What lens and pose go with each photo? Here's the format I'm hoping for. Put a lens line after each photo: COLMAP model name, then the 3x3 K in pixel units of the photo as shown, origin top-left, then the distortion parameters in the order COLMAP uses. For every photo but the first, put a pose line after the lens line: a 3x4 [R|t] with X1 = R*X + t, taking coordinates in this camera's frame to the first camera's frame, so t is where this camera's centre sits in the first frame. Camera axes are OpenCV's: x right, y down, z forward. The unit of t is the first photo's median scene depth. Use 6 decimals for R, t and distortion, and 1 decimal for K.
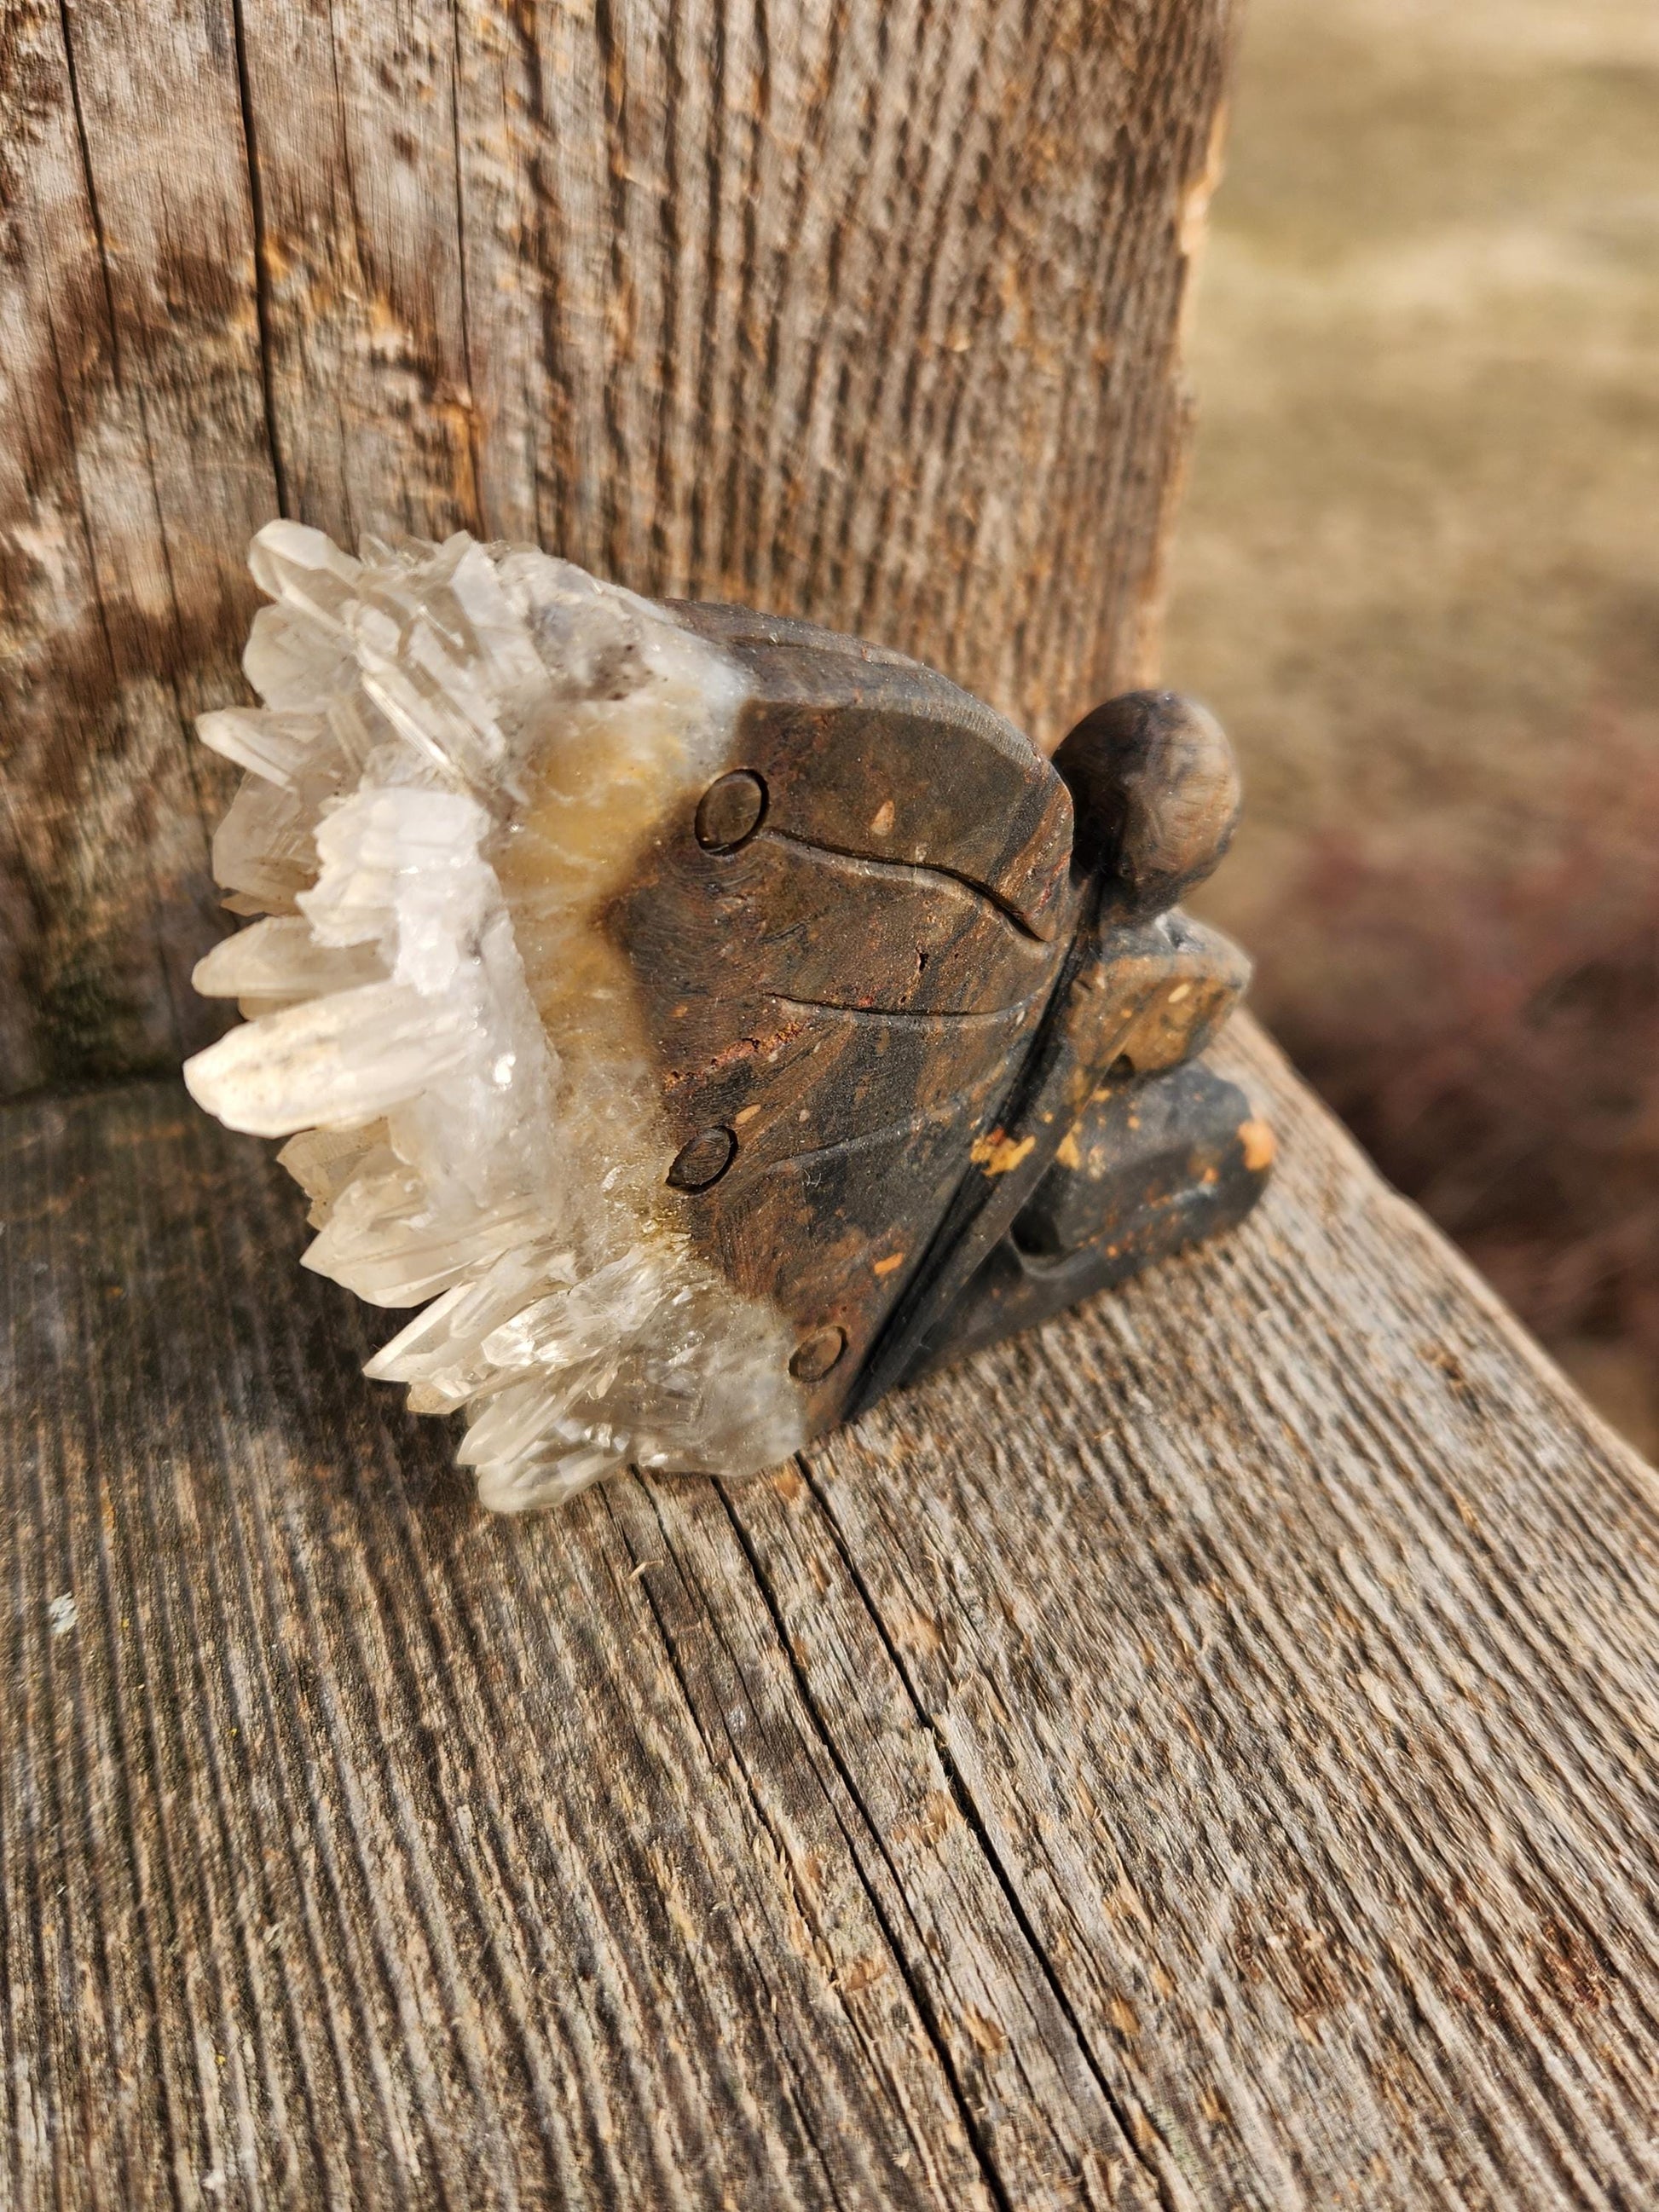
lens RADIAL K [[2002.4, 0, 859.8], [0, 2002.4, 1102.3], [0, 0, 1]] dist [-0.028001, 0.000000]
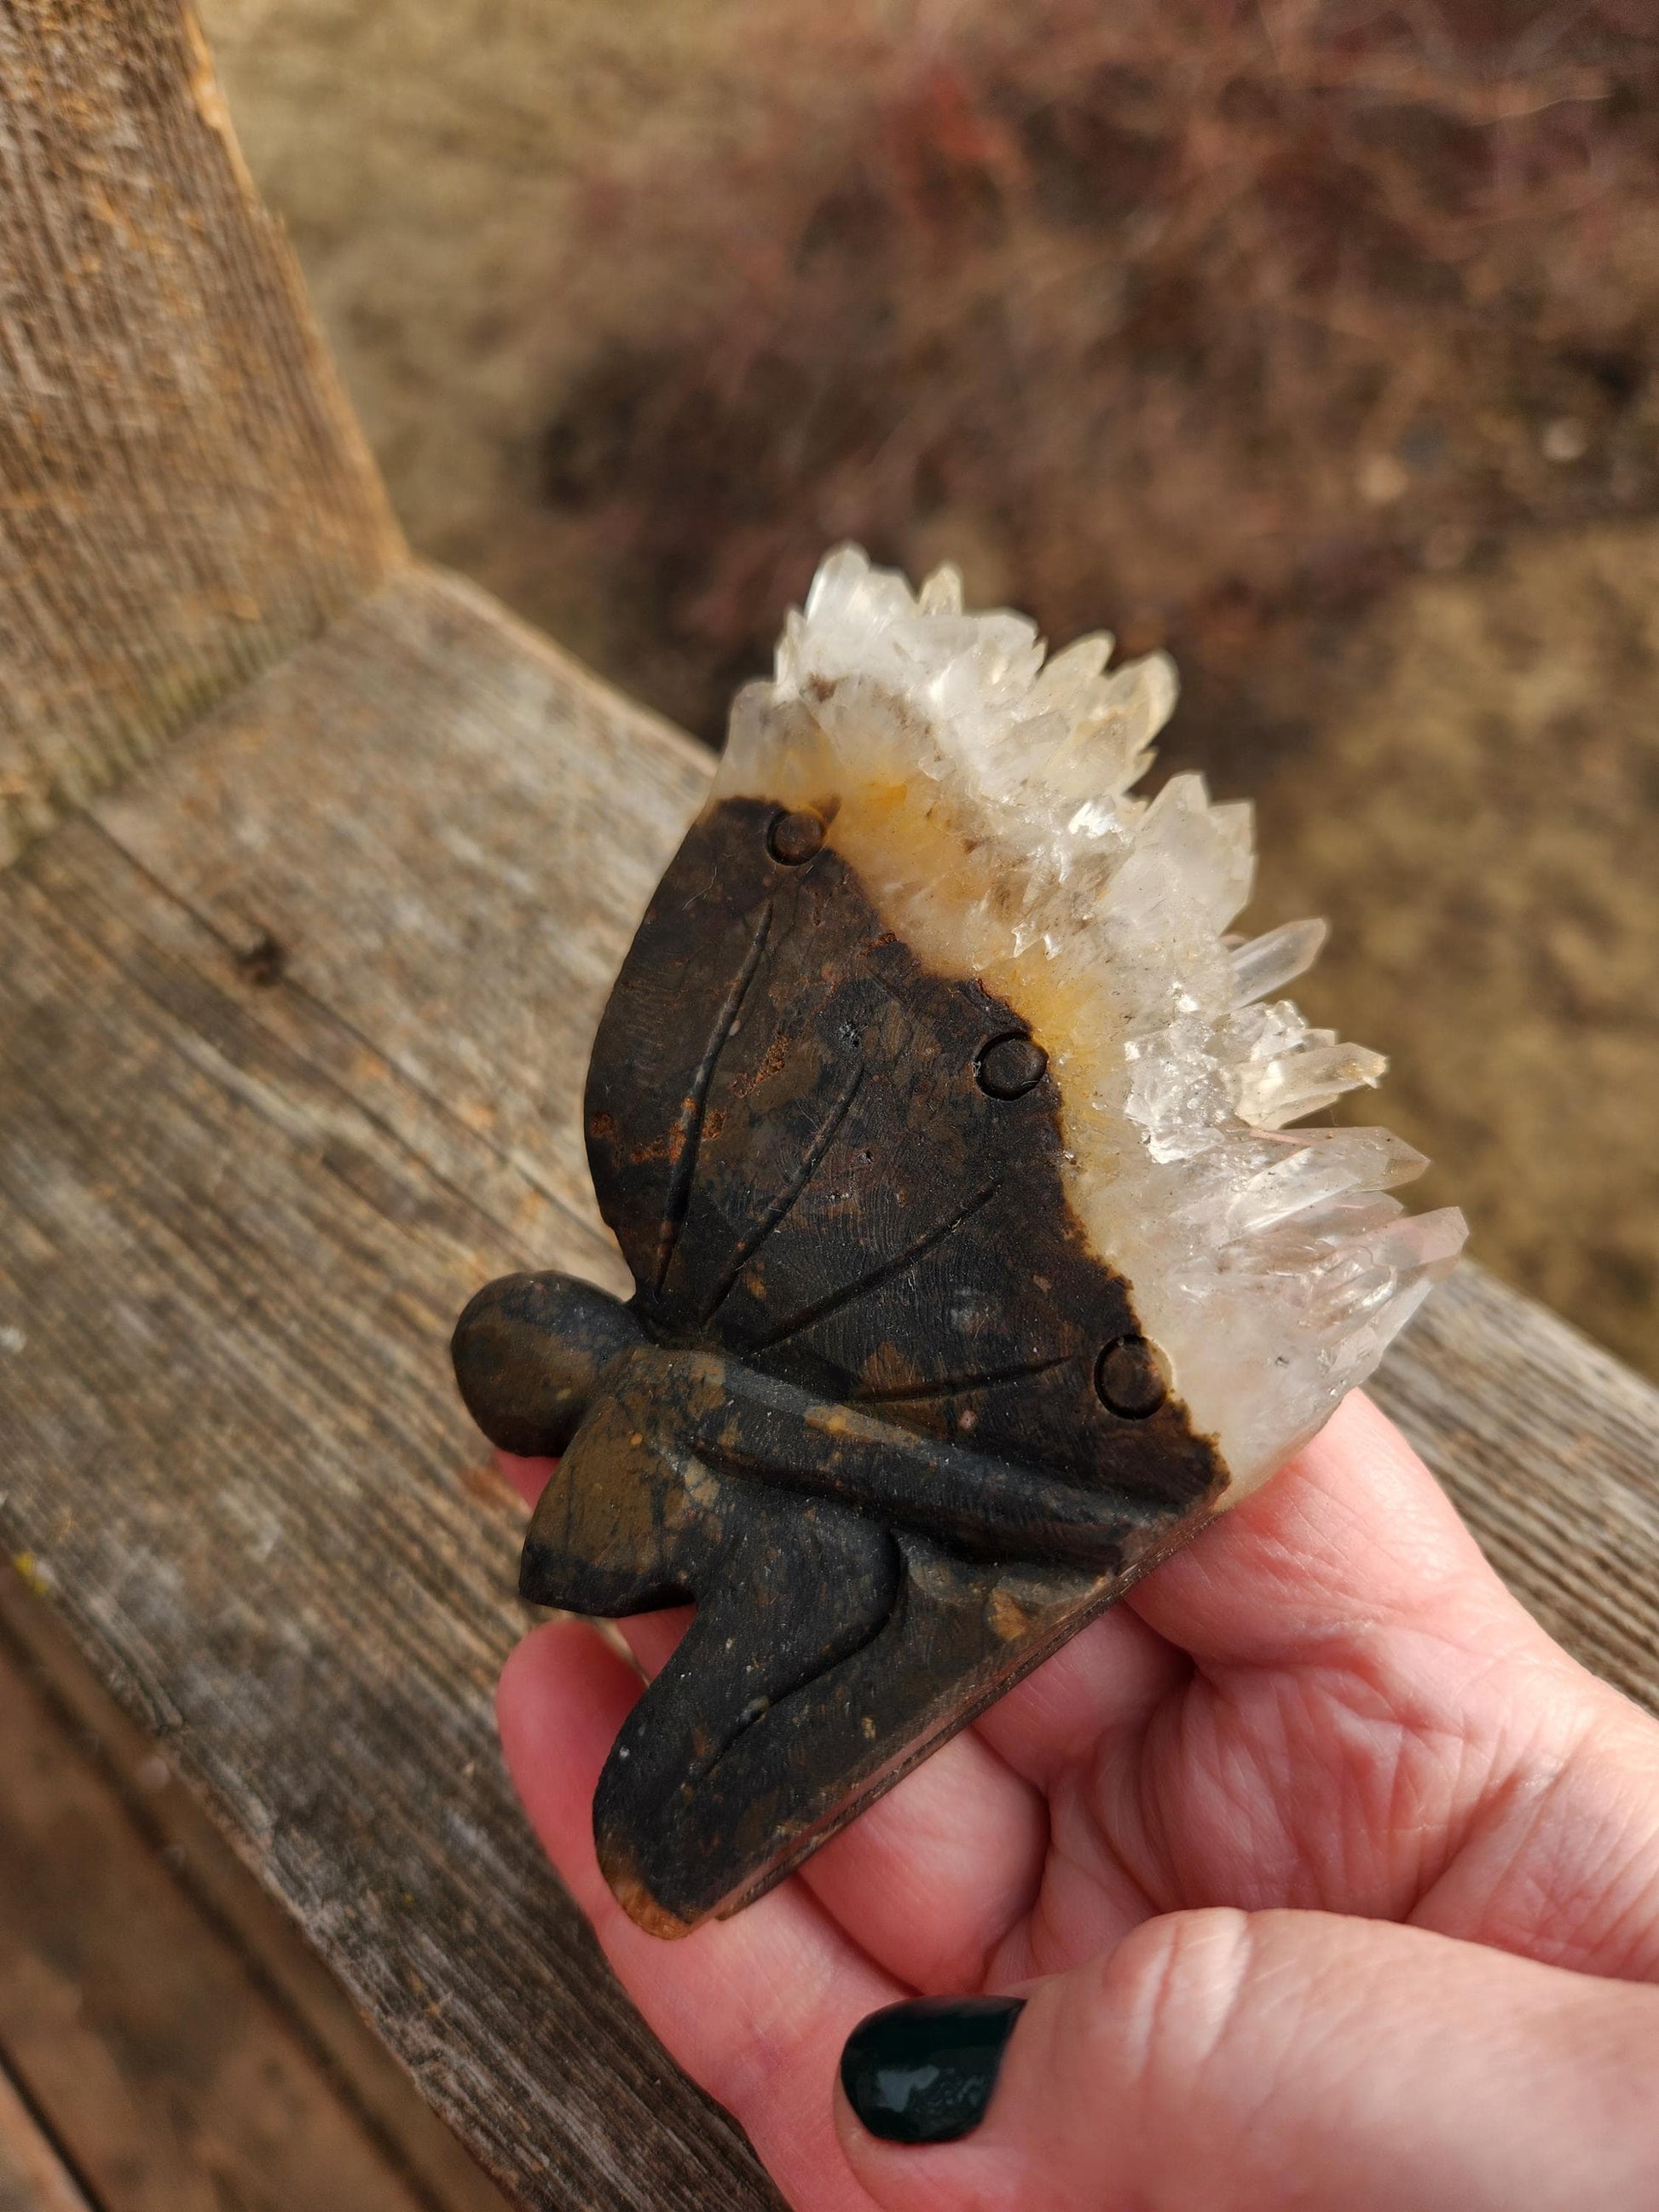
lens RADIAL K [[1563.4, 0, 829.3], [0, 1563.4, 1057.3], [0, 0, 1]] dist [-0.019059, -0.022522]
pose [[0.881172, -0.450951, 0.142057, 0.126666], [0.366245, 0.841061, 0.398097, -0.208990], [-0.299001, -0.298764, 0.906277, -0.314506]]
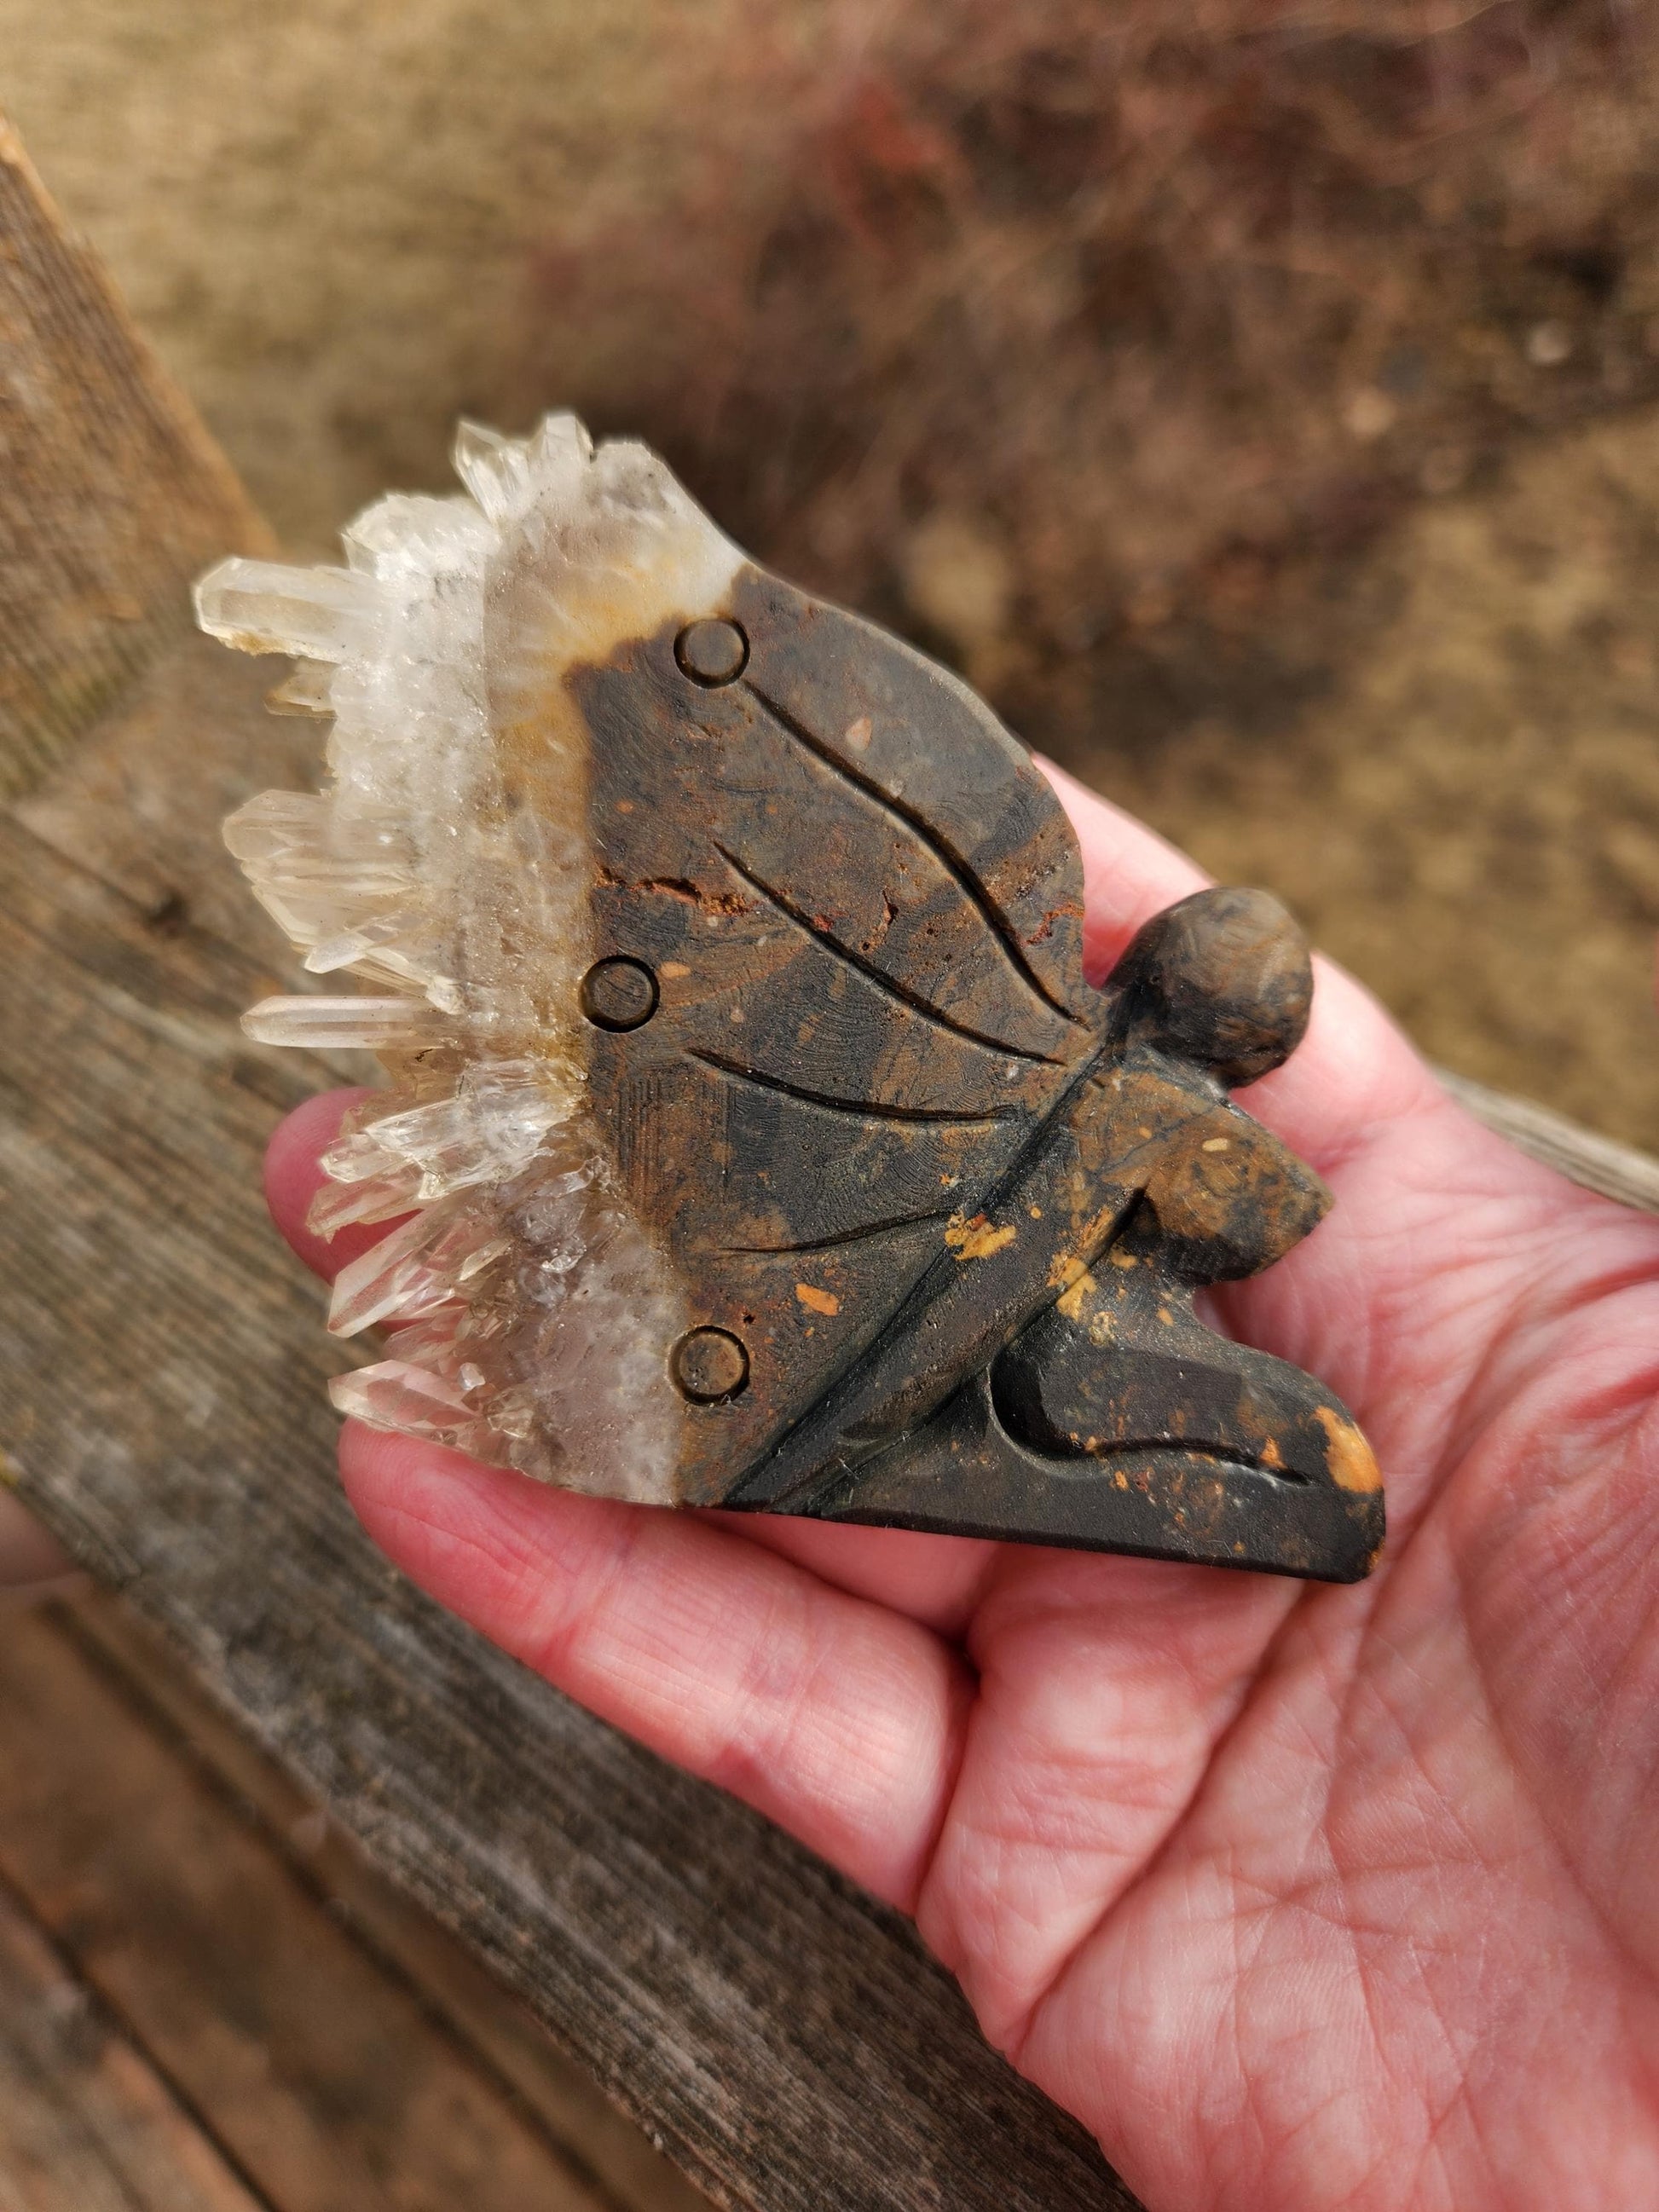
lens RADIAL K [[1563.4, 0, 814.5], [0, 1563.4, 1062.4], [0, 0, 1]] dist [-0.019059, -0.022522]
pose [[0.815523, -0.570155, 0.099225, 0.200243], [0.504658, 0.784542, 0.360298, -0.015668], [-0.283272, -0.243757, 0.927545, -0.495777]]
